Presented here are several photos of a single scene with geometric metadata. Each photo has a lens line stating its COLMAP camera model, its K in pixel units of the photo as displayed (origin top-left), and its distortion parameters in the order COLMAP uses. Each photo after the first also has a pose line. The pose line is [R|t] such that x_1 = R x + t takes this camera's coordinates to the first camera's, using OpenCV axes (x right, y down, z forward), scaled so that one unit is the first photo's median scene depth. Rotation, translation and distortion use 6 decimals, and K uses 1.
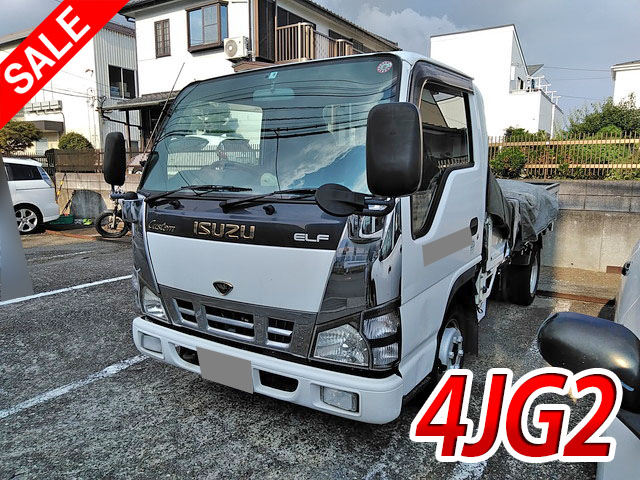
lens RADIAL K [[465.7, 0, 321.1], [0, 465.7, 240.3], [0, 0, 1]] dist [0.021245, -0.010983]
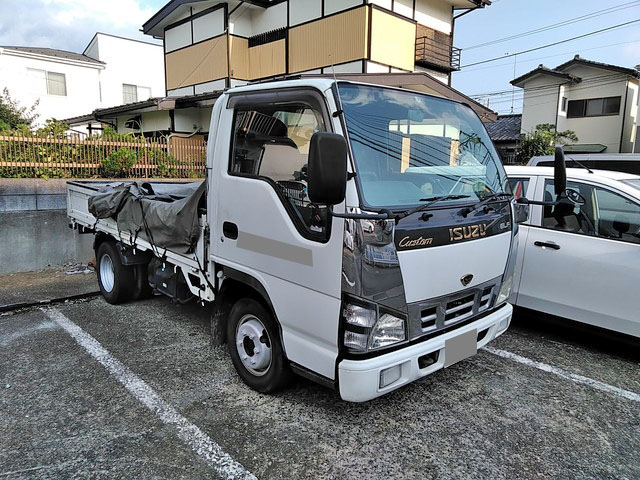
lens RADIAL K [[465.7, 0, 318.6], [0, 465.7, 239.8], [0, 0, 1]] dist [0.021245, -0.010983]
pose [[0.260475, -0.143859, 0.954703, -1.426875], [0.129990, 0.985059, 0.112968, -0.182536], [-0.956690, 0.094677, 0.275284, 1.010953]]
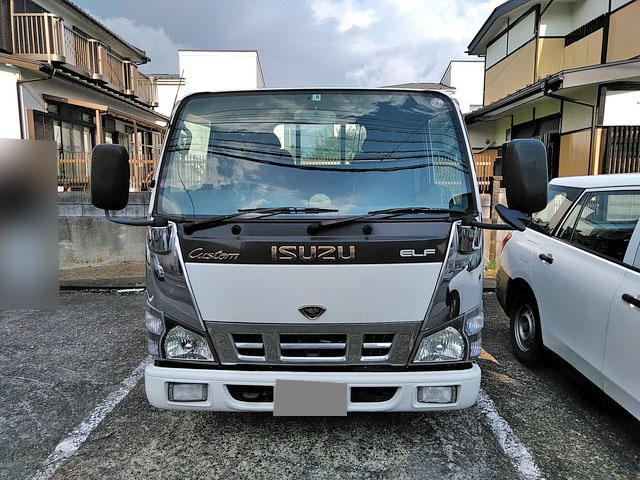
lens RADIAL K [[465.7, 0, 316.9], [0, 465.7, 238.7], [0, 0, 1]] dist [0.021245, -0.010983]
pose [[0.853192, -0.060472, 0.518079, -0.687470], [0.075649, 0.997101, -0.008195, -0.041478], [-0.516081, 0.046184, 0.855294, 0.154746]]
